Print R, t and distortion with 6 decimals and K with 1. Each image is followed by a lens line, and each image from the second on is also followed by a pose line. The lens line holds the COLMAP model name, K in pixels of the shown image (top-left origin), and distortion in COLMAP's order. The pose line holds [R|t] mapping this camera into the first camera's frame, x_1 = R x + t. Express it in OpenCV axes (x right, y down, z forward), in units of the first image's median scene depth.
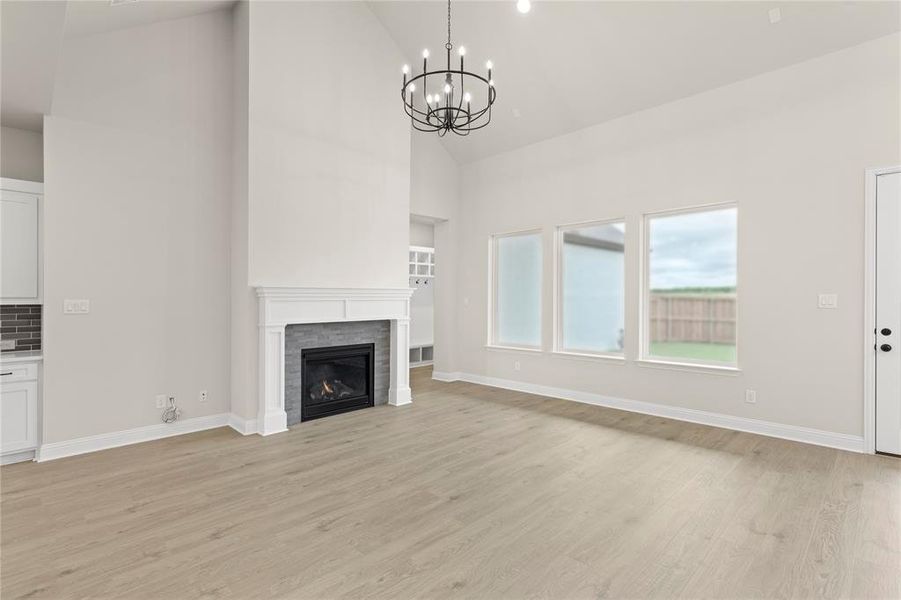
lens RADIAL K [[434.4, 0, 450.7], [0, 434.4, 299.5], [0, 0, 1]] dist [-0.000261, -0.000030]
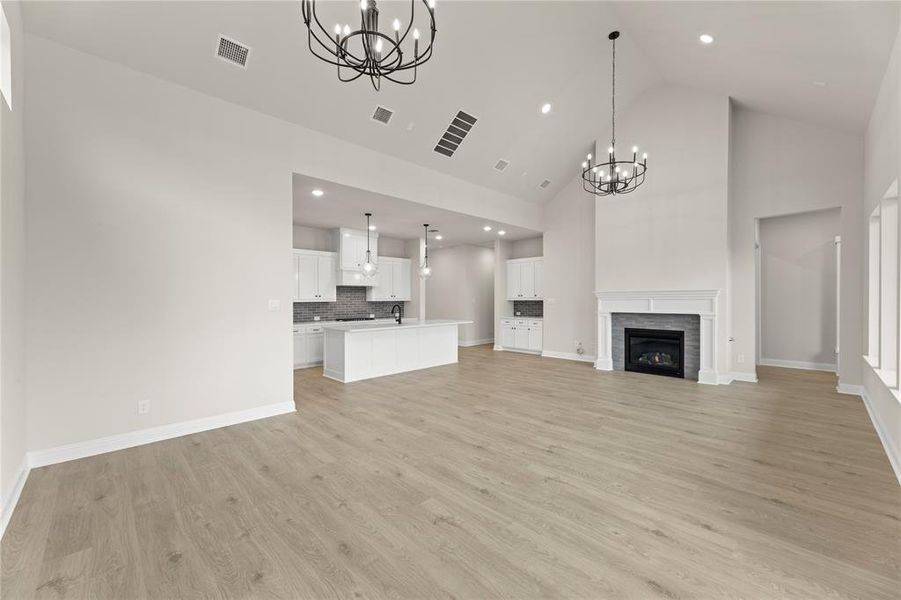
lens RADIAL K [[361.7, 0, 450.8], [0, 361.7, 299.2], [0, 0, 1]] dist [0.002618, 0.000290]
pose [[-0.021242, 0.005312, -0.999760, 1.081342], [0.004889, 0.999974, 0.005210, -0.008174], [0.999762, -0.004777, -0.021267, 0.350409]]
